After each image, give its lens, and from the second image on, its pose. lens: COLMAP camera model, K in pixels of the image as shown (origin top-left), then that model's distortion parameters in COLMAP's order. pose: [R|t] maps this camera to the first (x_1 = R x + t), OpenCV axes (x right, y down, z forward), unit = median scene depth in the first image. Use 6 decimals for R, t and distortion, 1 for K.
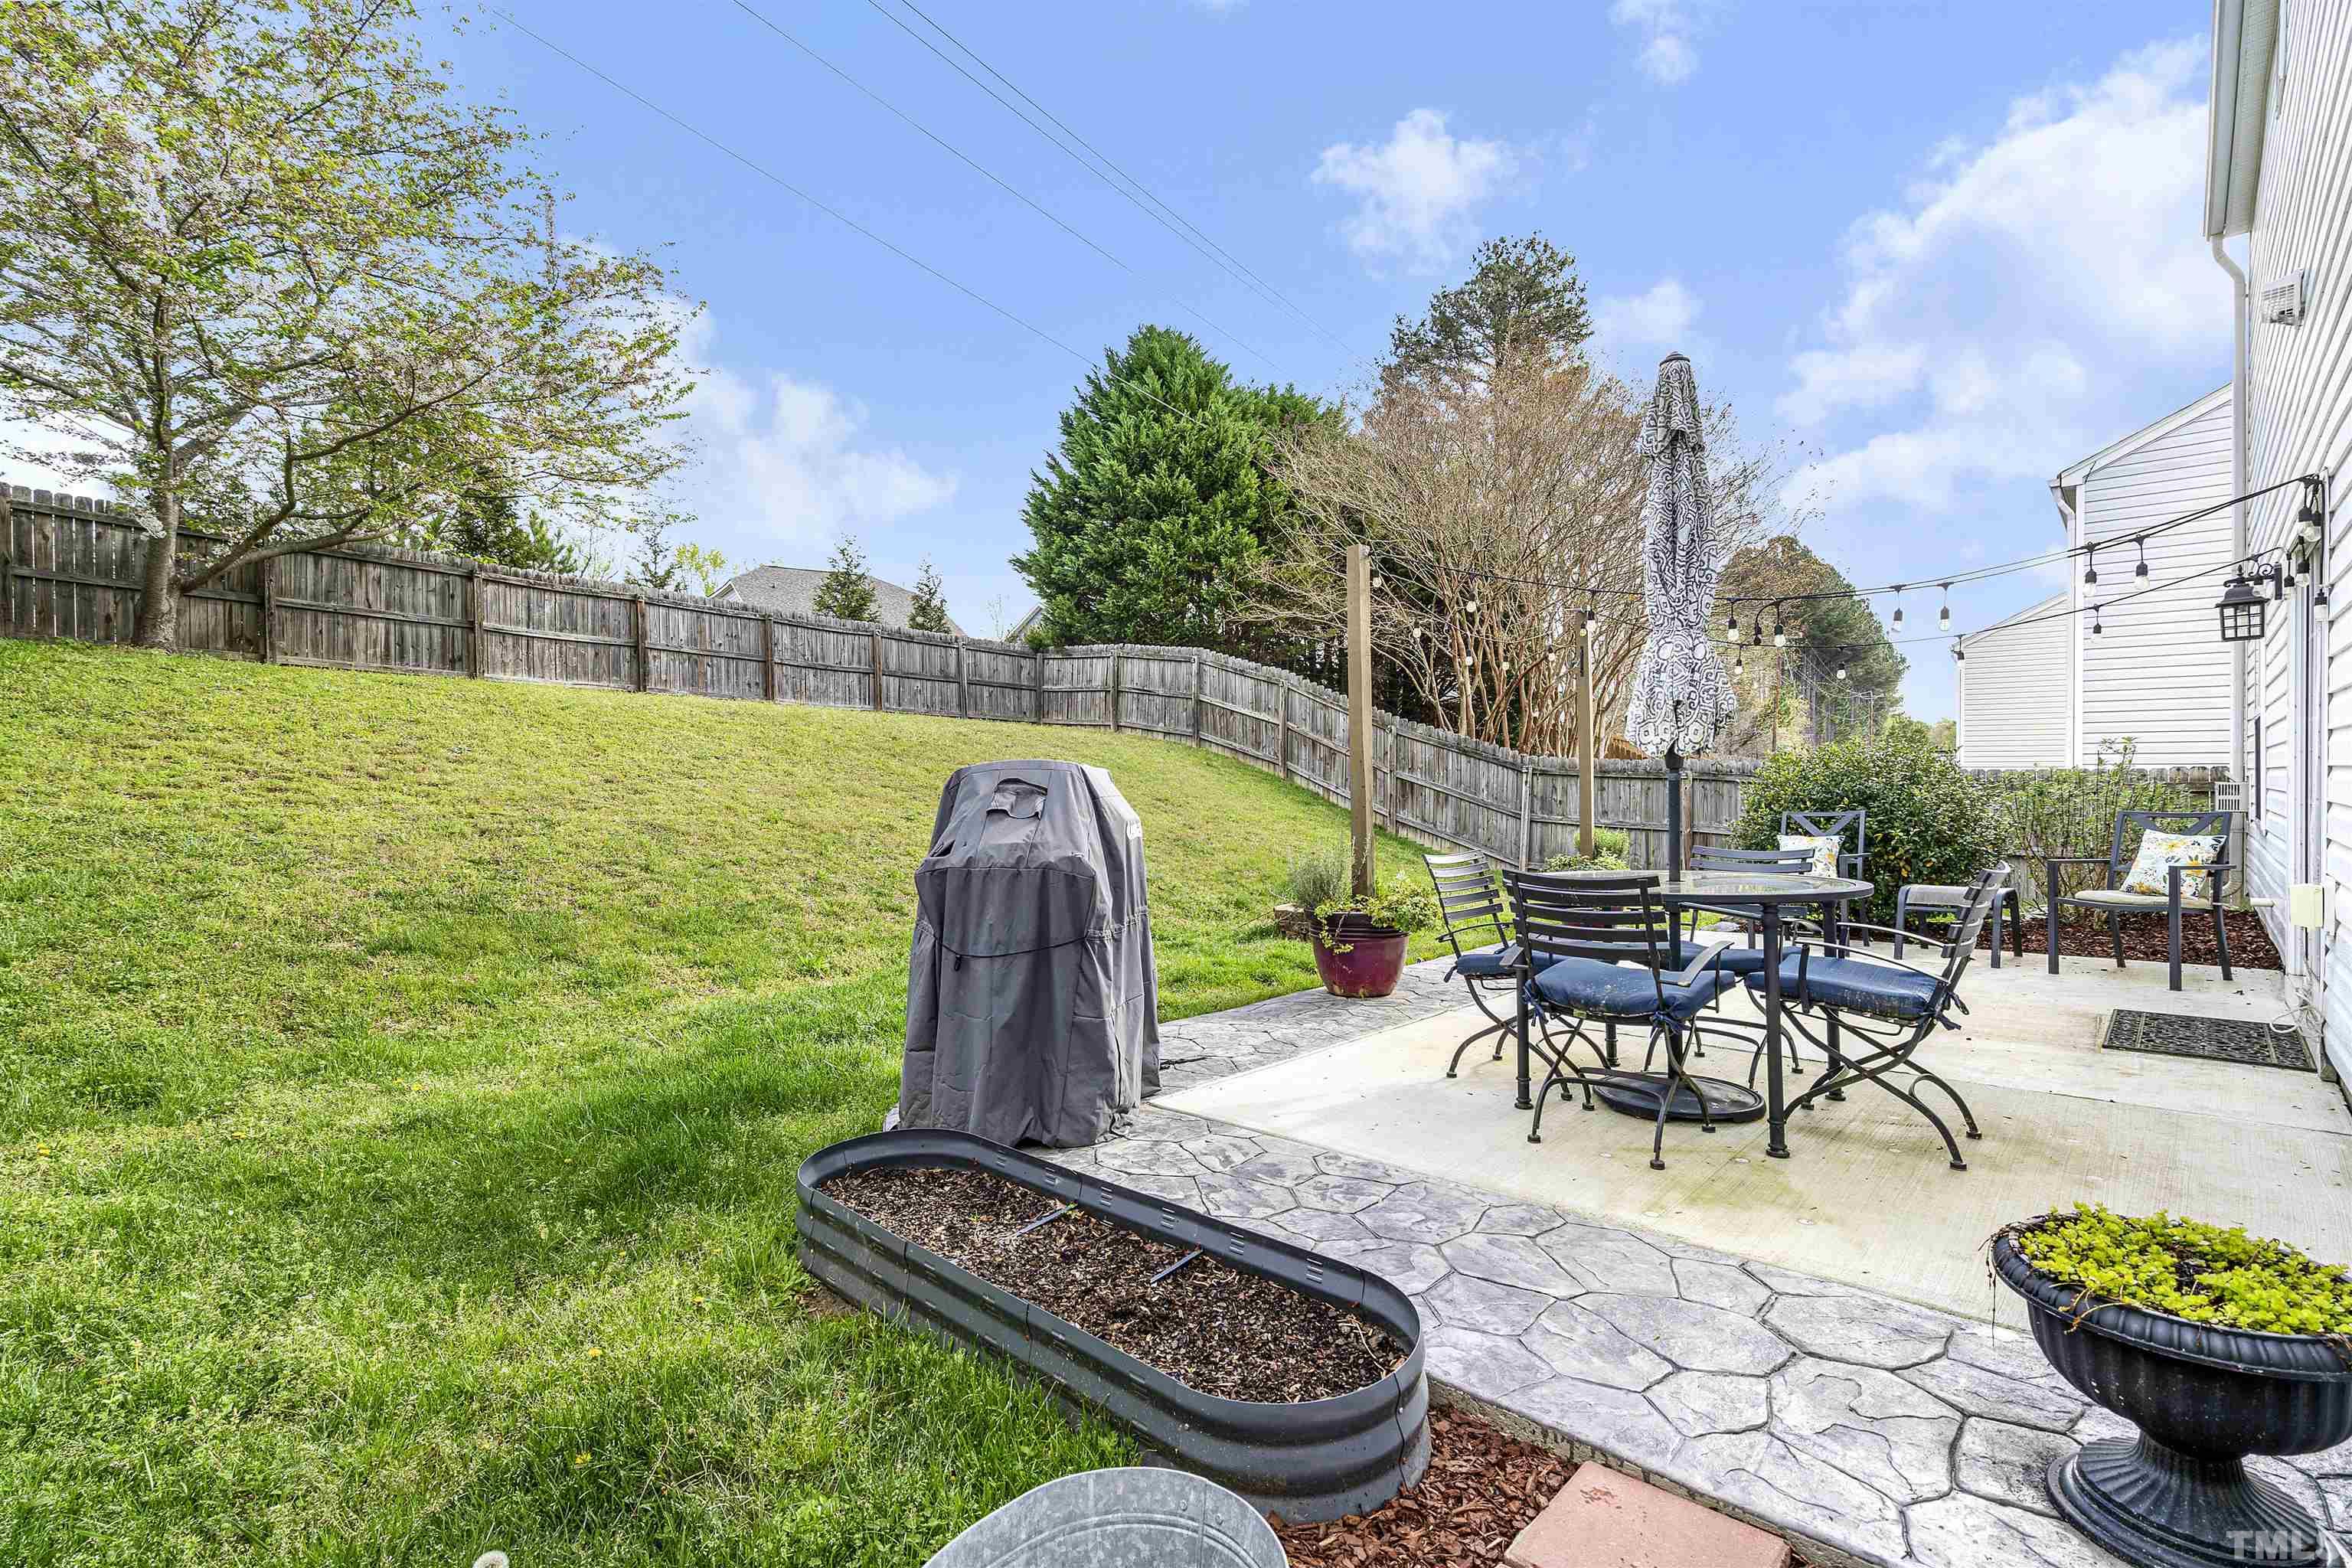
lens RADIAL K [[1085.8, 0, 1155.0], [0, 1085.8, 783.9], [0, 0, 1]] dist [-0.002922, 0.001343]
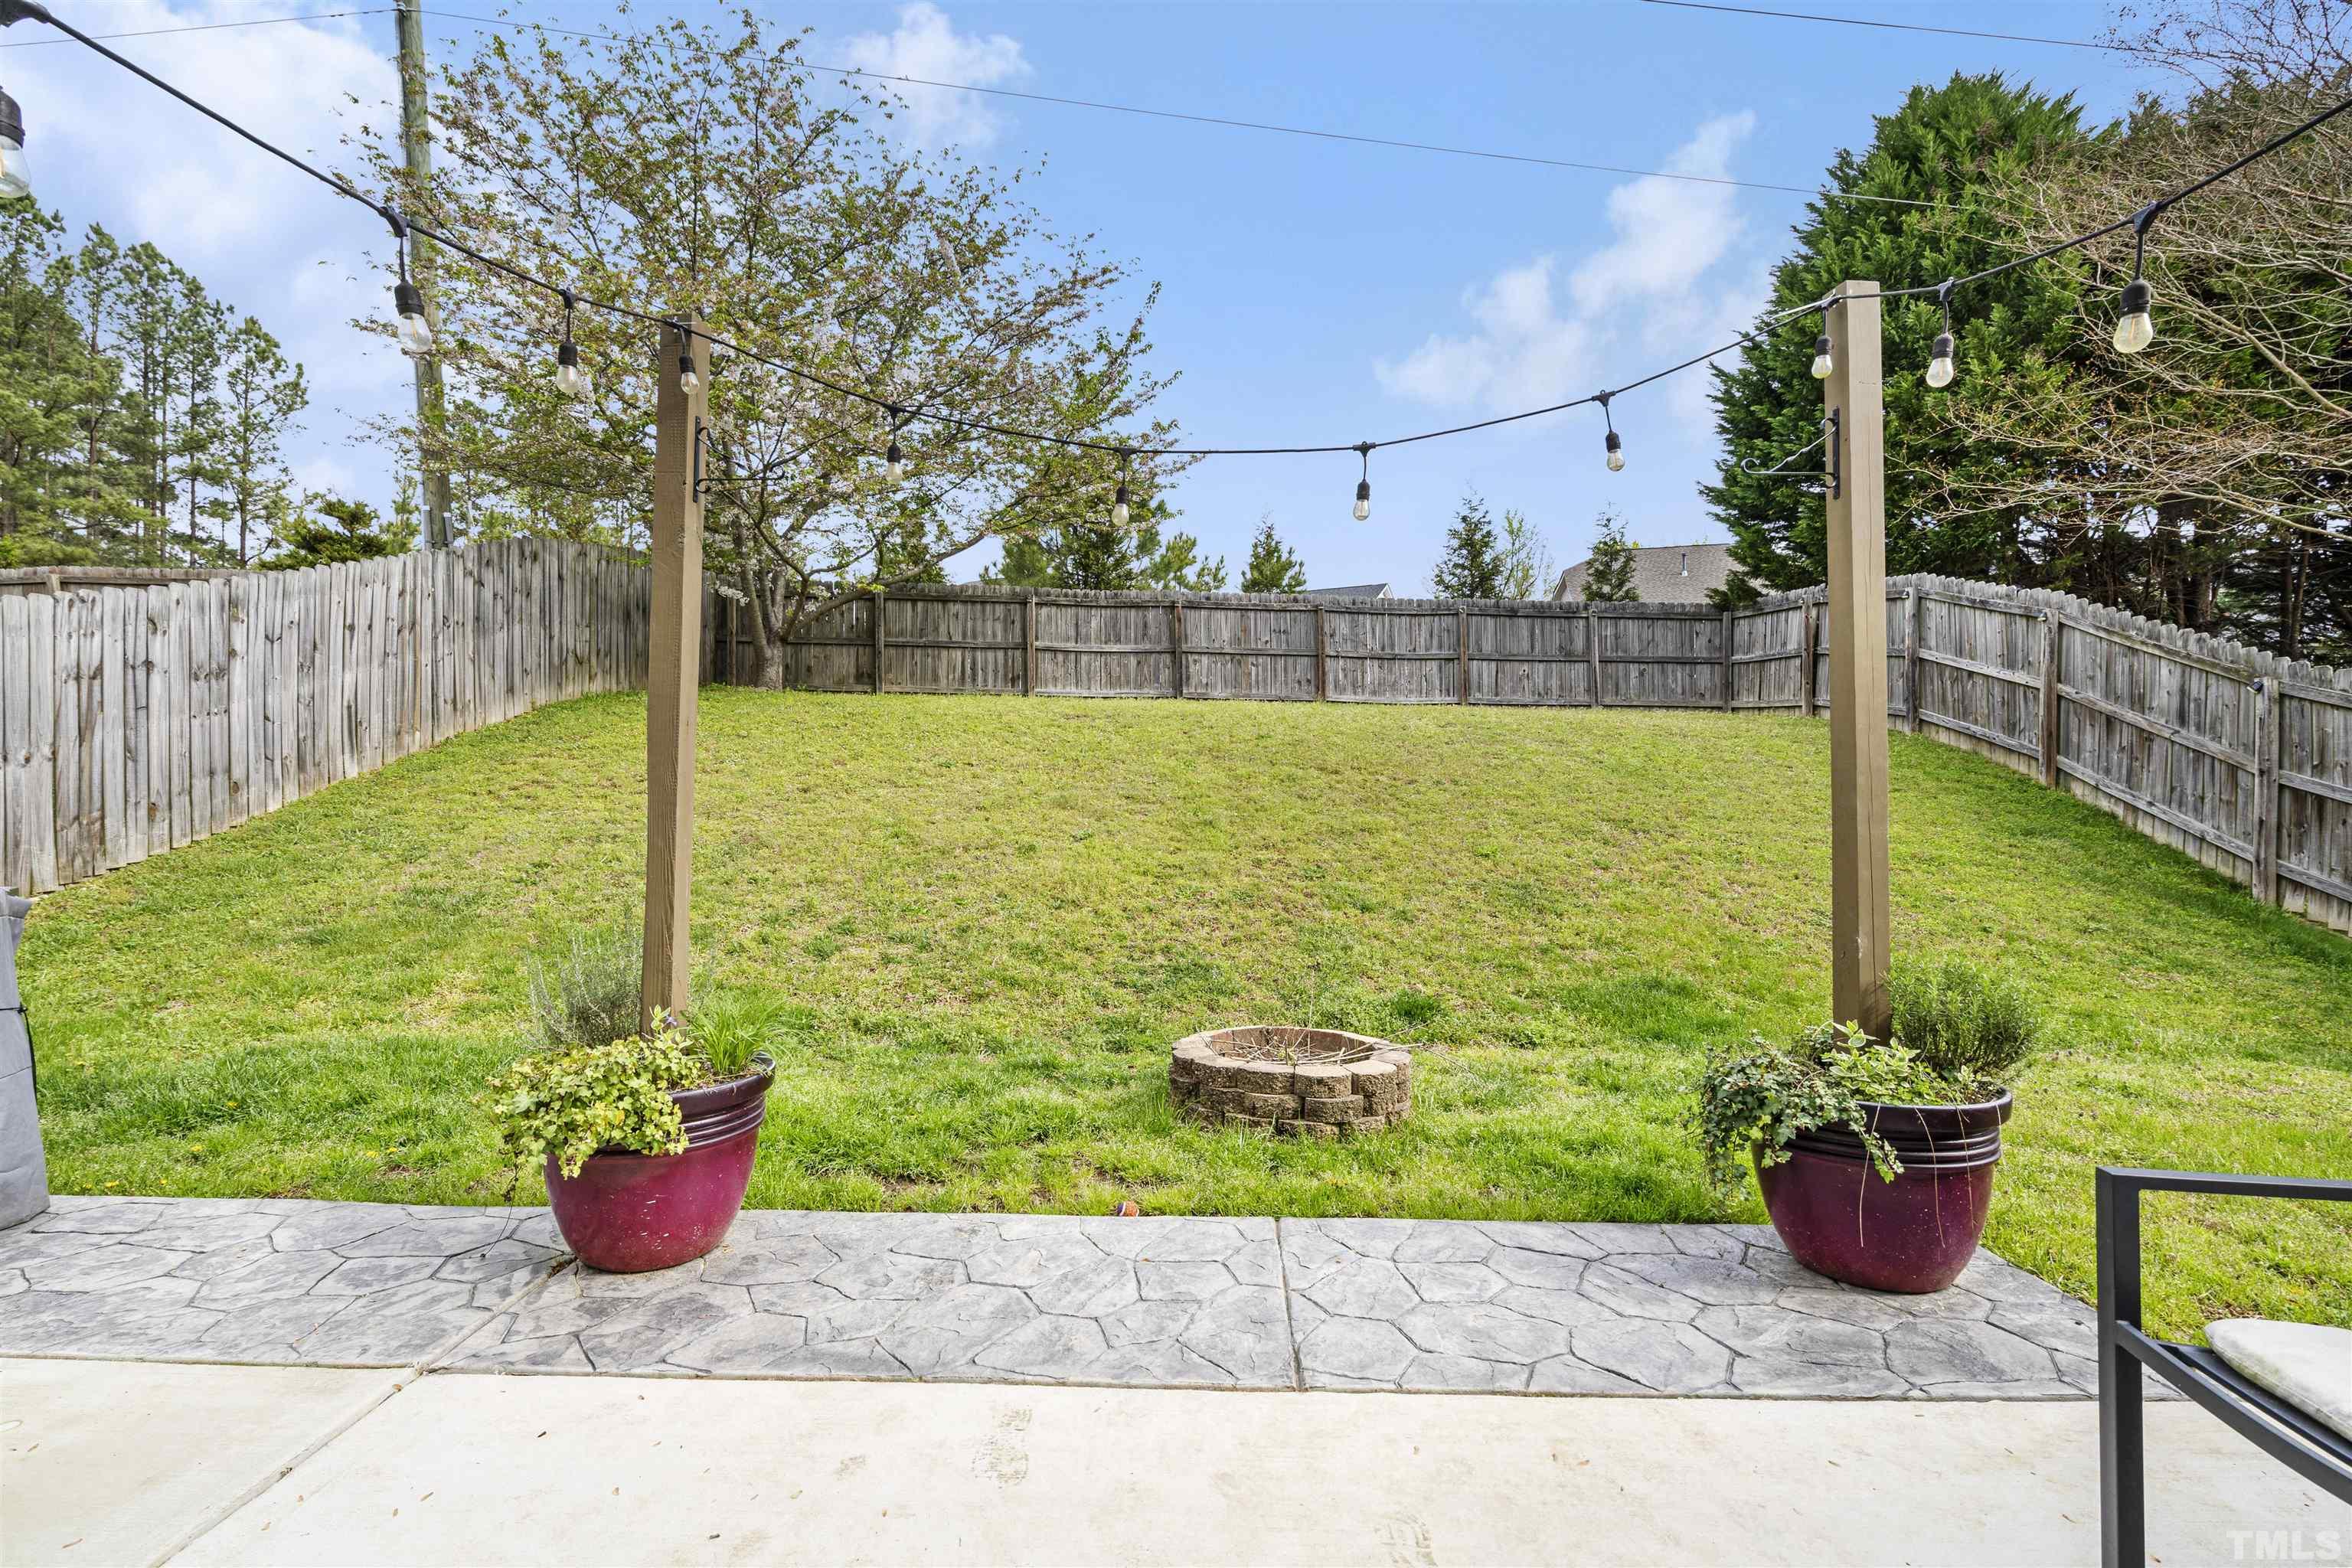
lens RADIAL K [[1085.8, 0, 1155.0], [0, 1085.8, 783.9], [0, 0, 1]] dist [-0.002922, 0.001343]
pose [[0.662020, 0.002017, -0.749483, 0.251841], [-0.004850, 0.999987, -0.001593, -0.003370], [0.749471, 0.004689, 0.662021, 0.313956]]
